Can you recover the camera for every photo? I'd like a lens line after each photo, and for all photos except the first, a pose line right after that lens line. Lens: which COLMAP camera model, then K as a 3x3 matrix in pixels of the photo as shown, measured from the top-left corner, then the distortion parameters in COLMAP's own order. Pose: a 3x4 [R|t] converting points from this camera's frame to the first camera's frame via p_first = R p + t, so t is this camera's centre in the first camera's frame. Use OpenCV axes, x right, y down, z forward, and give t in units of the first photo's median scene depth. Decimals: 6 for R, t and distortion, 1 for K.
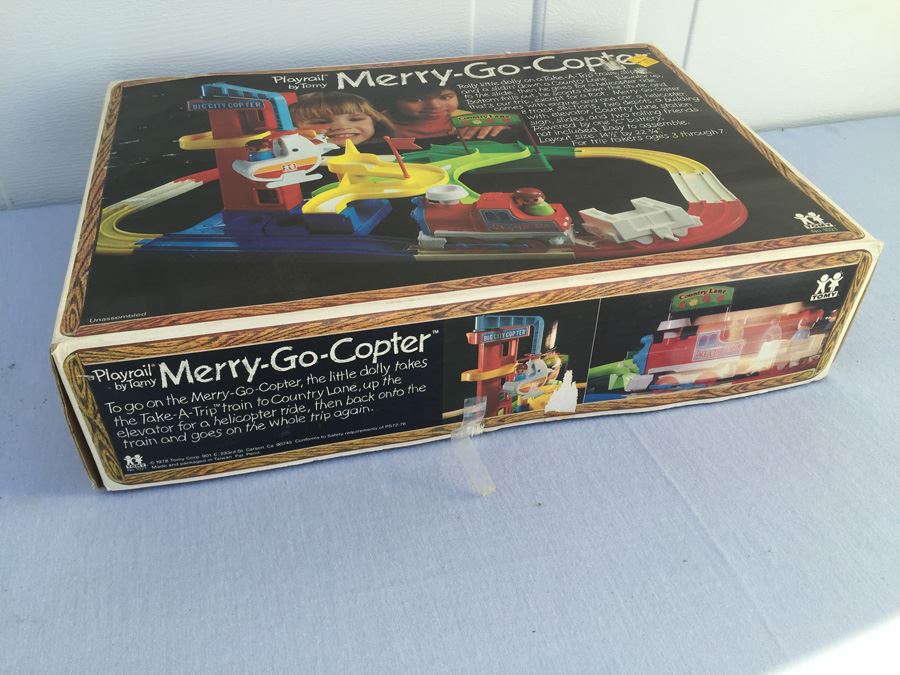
lens RADIAL K [[792.9, 0, 450.0], [0, 792.9, 337.5], [0, 0, 1]] dist [0.077225, -0.143575]
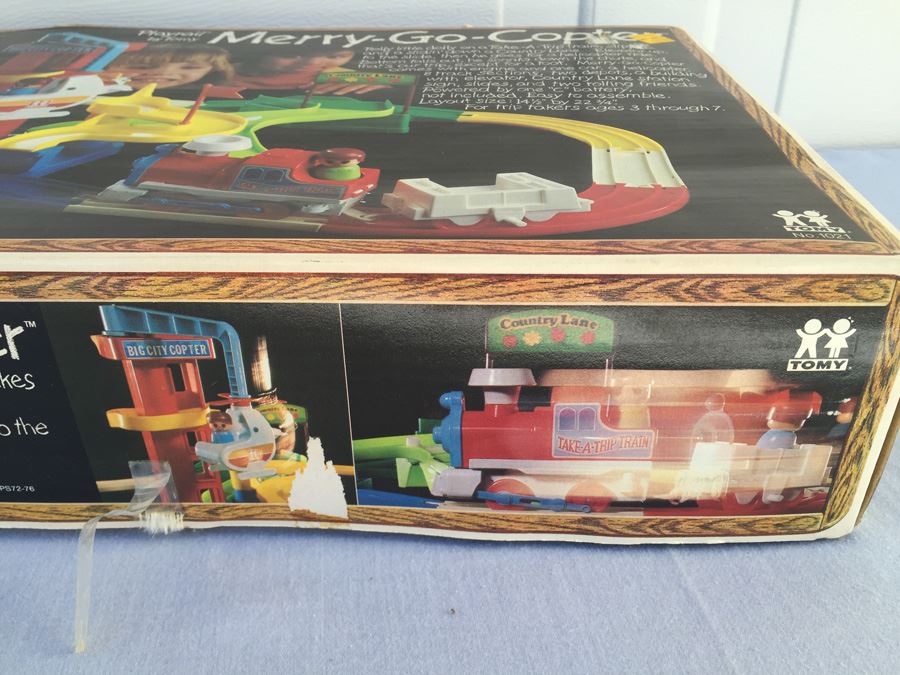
lens RADIAL K [[792.9, 0, 450.0], [0, 792.9, 337.5], [0, 0, 1]] dist [0.077225, -0.143575]
pose [[0.967530, 0.110652, -0.227249, 0.355922], [-0.141642, 0.982008, -0.124895, 0.027766], [0.209341, 0.153027, 0.965795, 0.457393]]
